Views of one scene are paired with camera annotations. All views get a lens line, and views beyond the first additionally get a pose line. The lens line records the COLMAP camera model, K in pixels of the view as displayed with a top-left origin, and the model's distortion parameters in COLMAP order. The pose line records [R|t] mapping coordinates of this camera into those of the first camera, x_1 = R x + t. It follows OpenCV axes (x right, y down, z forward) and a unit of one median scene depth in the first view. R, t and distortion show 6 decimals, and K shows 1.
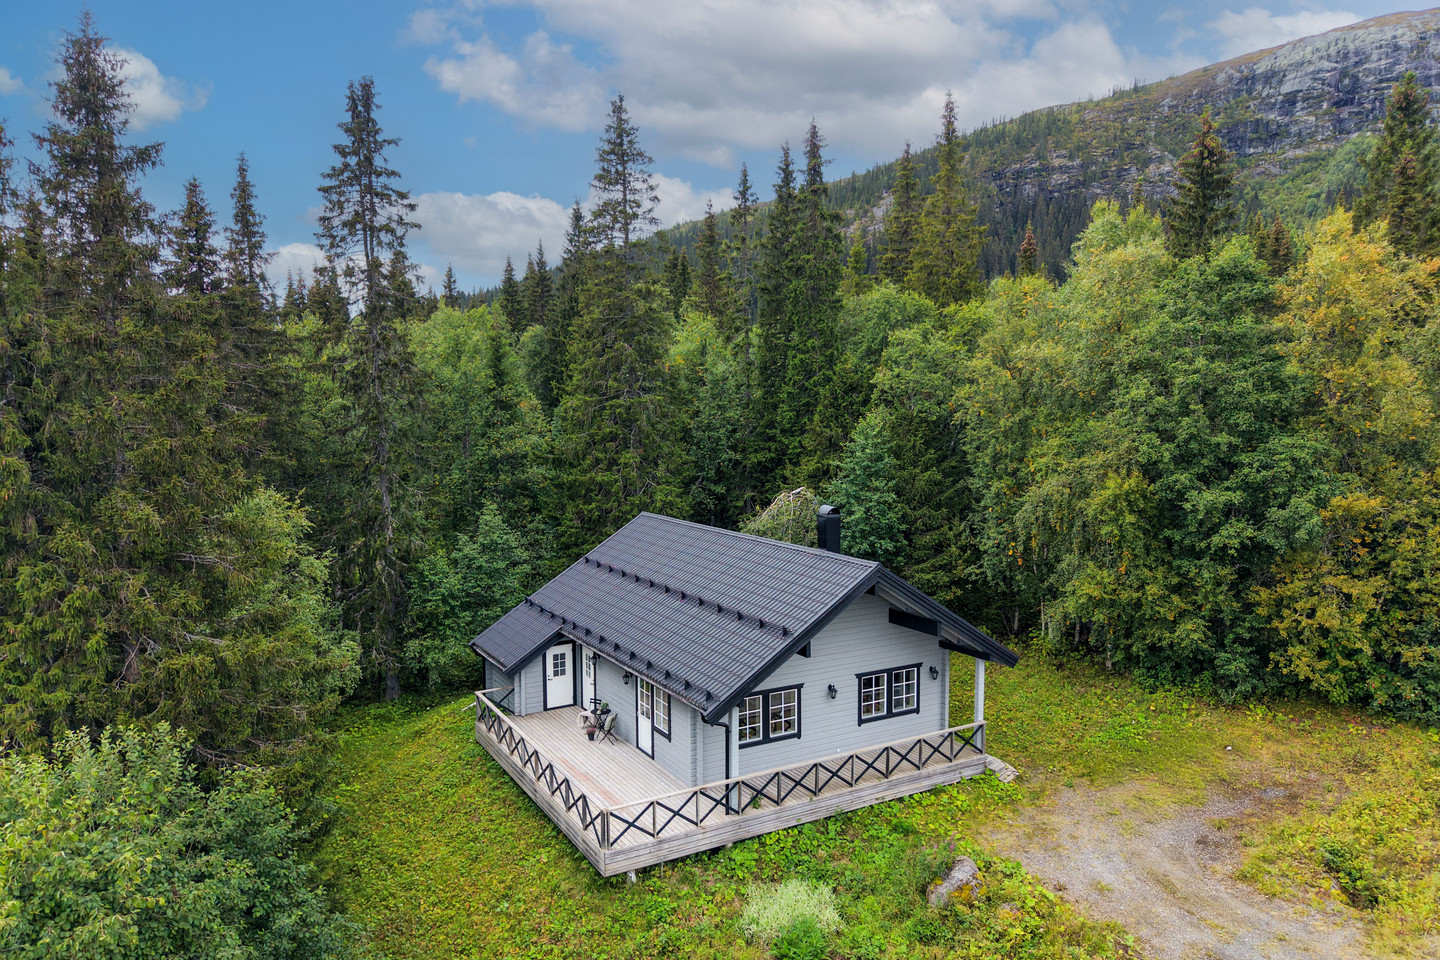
lens RADIAL K [[987.9, 0, 719.5], [0, 987.9, 532.6], [0, 0, 1]] dist [0.050047, -0.001597]
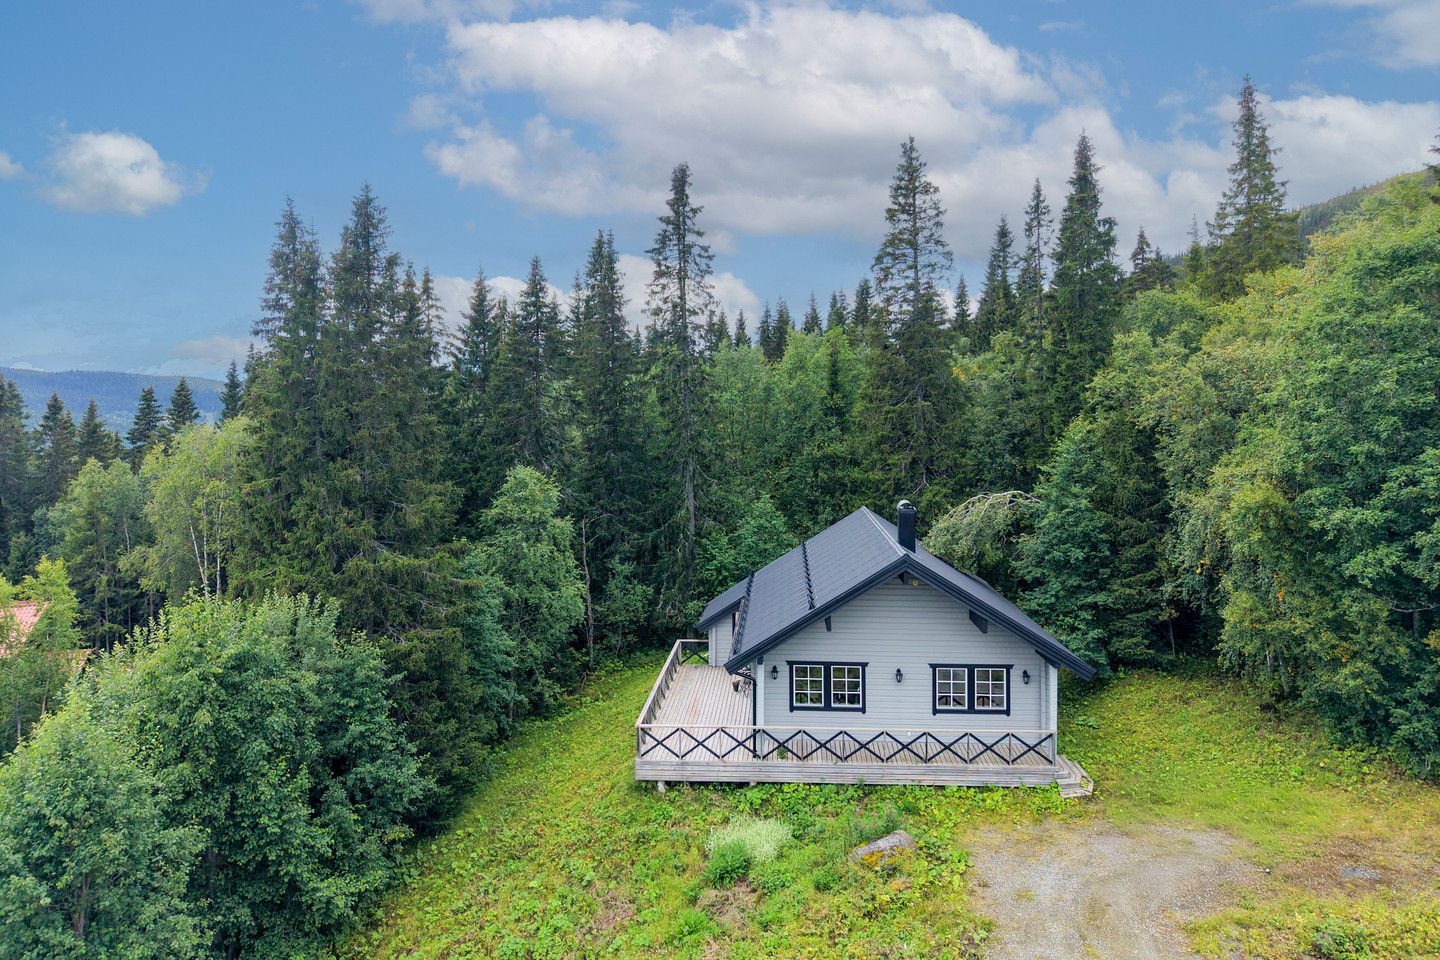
lens RADIAL K [[980.5, 0, 720.0], [0, 980.5, 480.0], [0, 0, 1]] dist [0.000204, -0.000556]
pose [[0.820302, 0.038966, -0.570602, 0.540213], [-0.076025, 0.996252, -0.041262, 0.009232], [0.566856, 0.077228, 0.820189, 0.009075]]
